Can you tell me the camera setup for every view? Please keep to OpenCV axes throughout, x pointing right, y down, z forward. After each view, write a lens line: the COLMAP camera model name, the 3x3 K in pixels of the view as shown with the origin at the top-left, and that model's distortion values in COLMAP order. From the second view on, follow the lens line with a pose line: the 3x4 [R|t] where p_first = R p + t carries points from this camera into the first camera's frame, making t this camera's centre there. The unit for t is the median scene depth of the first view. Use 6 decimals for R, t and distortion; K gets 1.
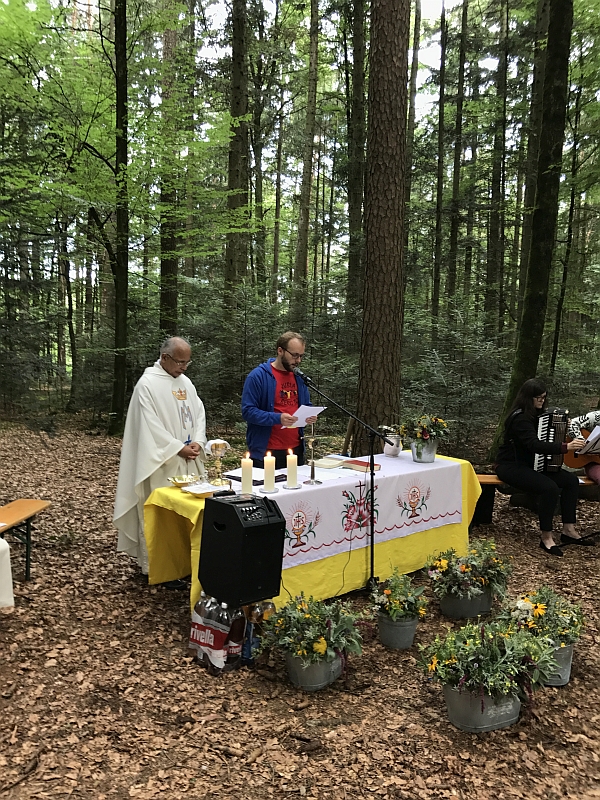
lens RADIAL K [[643.9, 0, 301.1], [0, 643.9, 404.0], [0, 0, 1]] dist [0.001227, 0.000427]
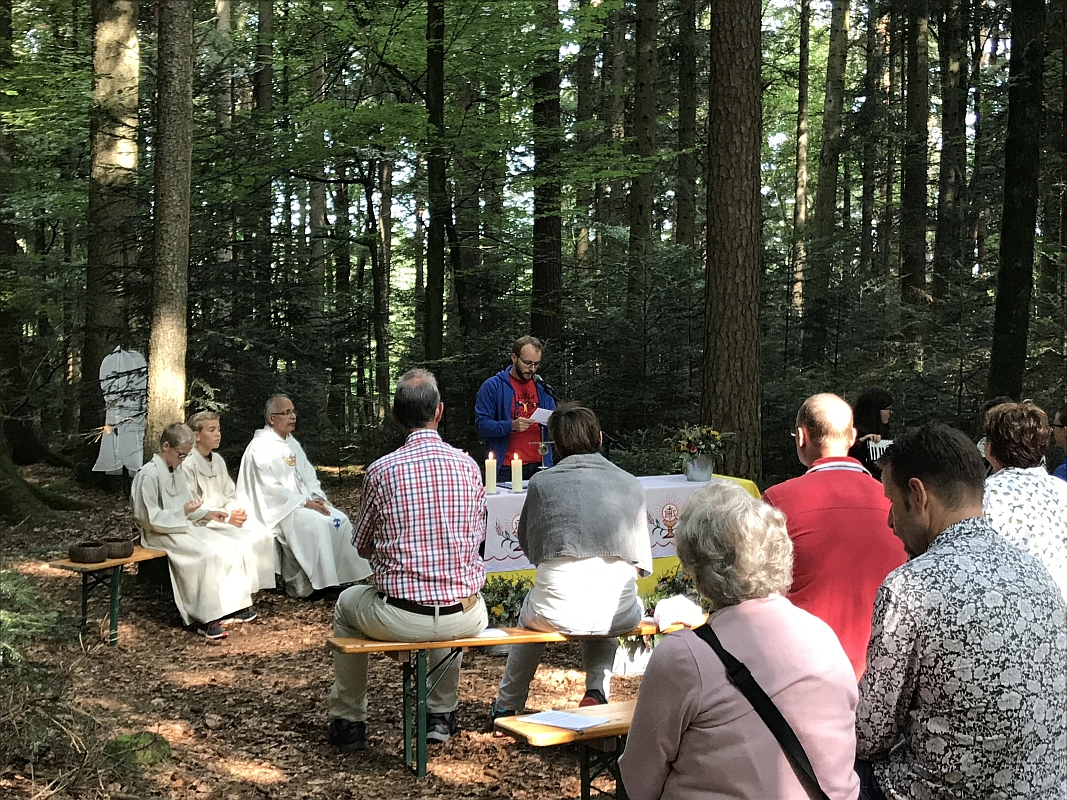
lens RADIAL K [[1646.4, 0, 533.7], [0, 1646.4, 399.4], [0, 0, 1]] dist [-0.032148, 0.000000]
pose [[0.960057, -0.015277, -0.279386, 0.444020], [-0.002496, 0.998001, -0.063147, 0.089478], [0.279793, 0.061322, 0.958100, -0.885763]]
